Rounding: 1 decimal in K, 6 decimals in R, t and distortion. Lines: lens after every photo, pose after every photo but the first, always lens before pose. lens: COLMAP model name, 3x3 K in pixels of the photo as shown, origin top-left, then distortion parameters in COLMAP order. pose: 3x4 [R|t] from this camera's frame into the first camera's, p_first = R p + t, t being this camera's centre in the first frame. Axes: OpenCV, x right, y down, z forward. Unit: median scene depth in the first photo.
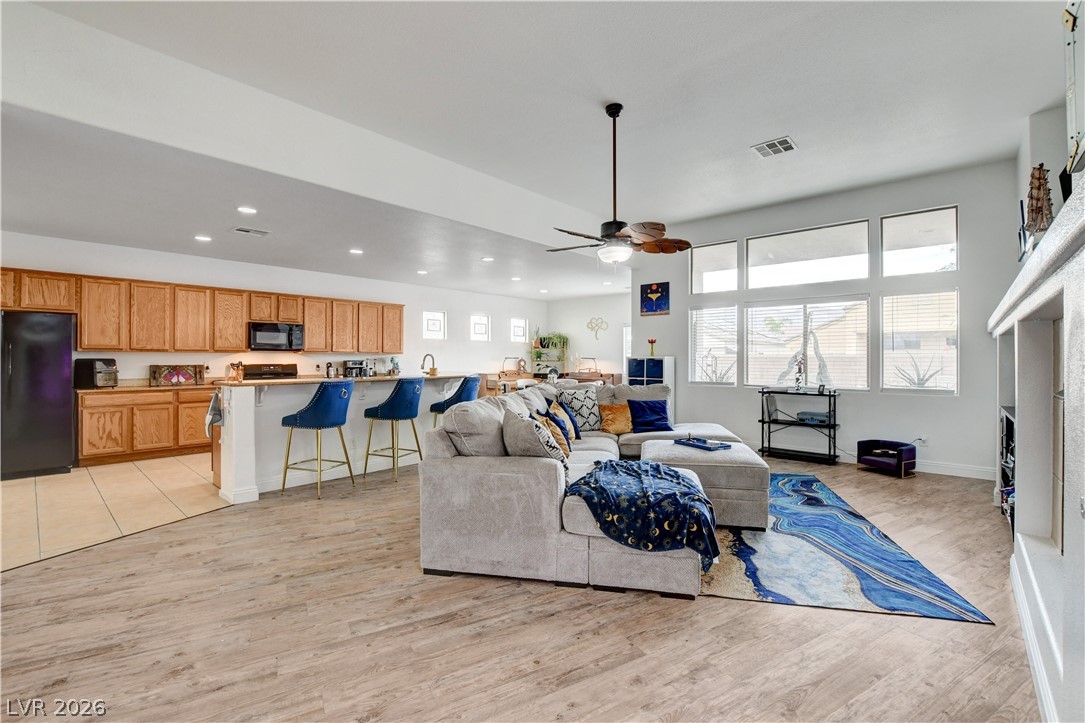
lens RADIAL K [[475.9, 0, 551.7], [0, 475.9, 356.3], [0, 0, 1]] dist [-0.019924, 0.003181]
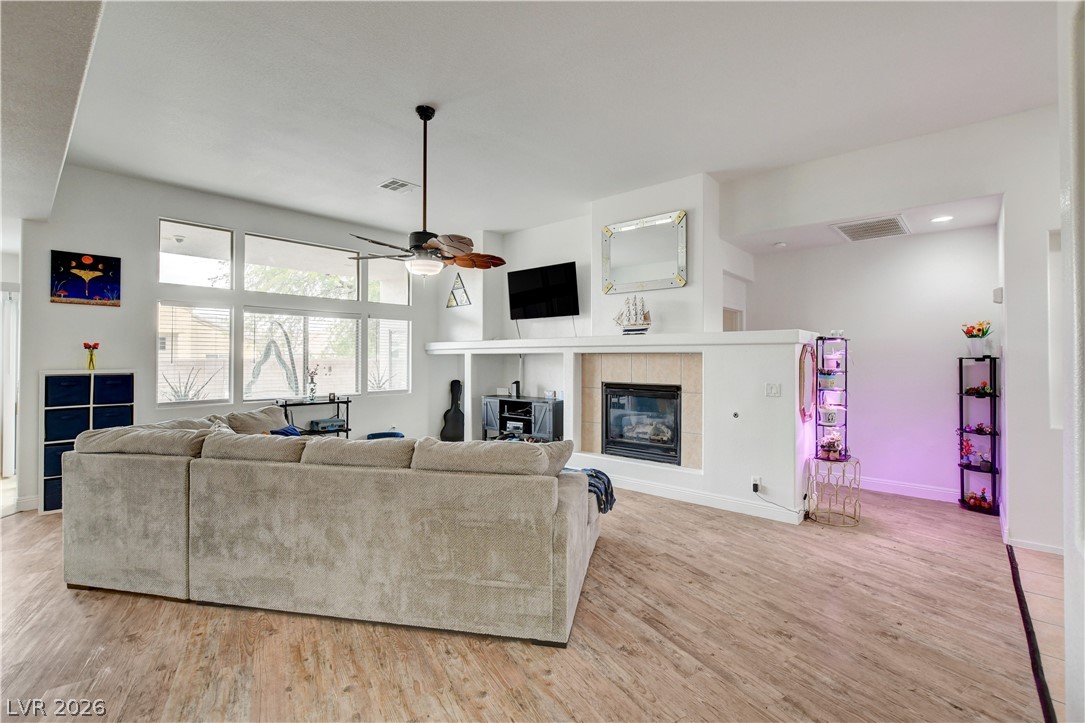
lens RADIAL K [[486.0, 0, 548.1], [0, 486.0, 354.5], [0, 0, 1]] dist [-0.019424, 0.001022]
pose [[-0.001431, 0.005813, 0.999982, -0.471904], [-0.003423, 0.999977, -0.005818, -0.020548], [-0.999993, -0.003432, -0.001411, 0.436912]]
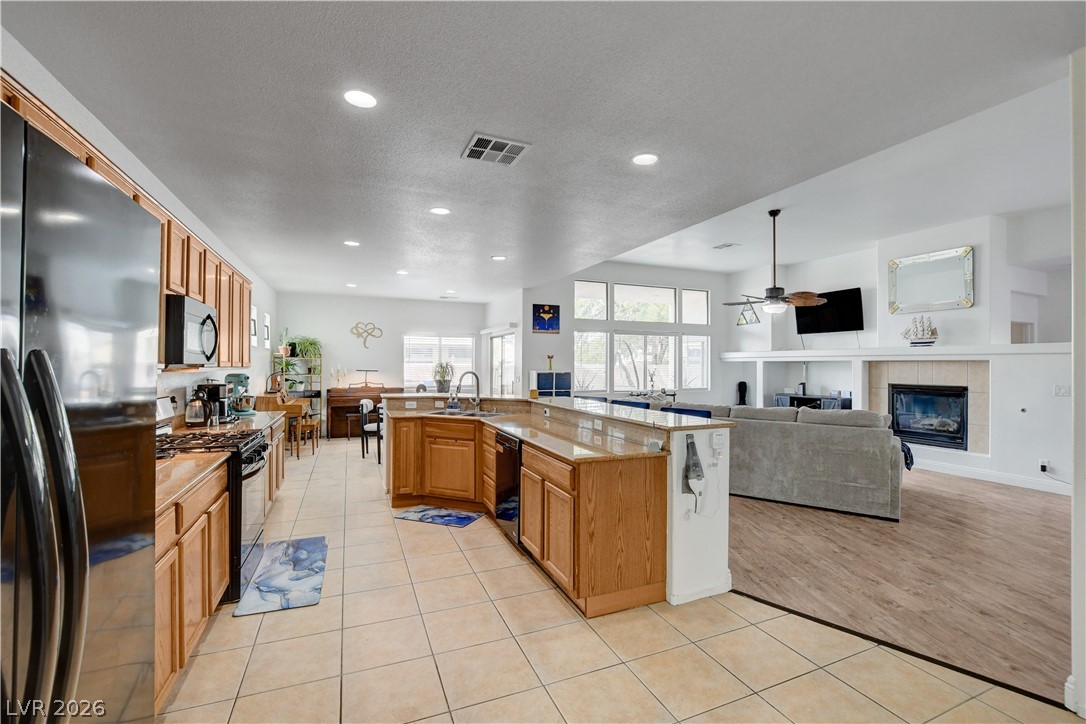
lens RADIAL K [[475.2, 0, 552.4], [0, 475.2, 360.8], [0, 0, 1]] dist [-0.025040, 0.002952]
pose [[0.422516, 0.006336, 0.906333, -0.889051], [-0.006199, 0.999972, -0.004101, -0.019312], [-0.906334, -0.003885, 0.422543, 0.580820]]
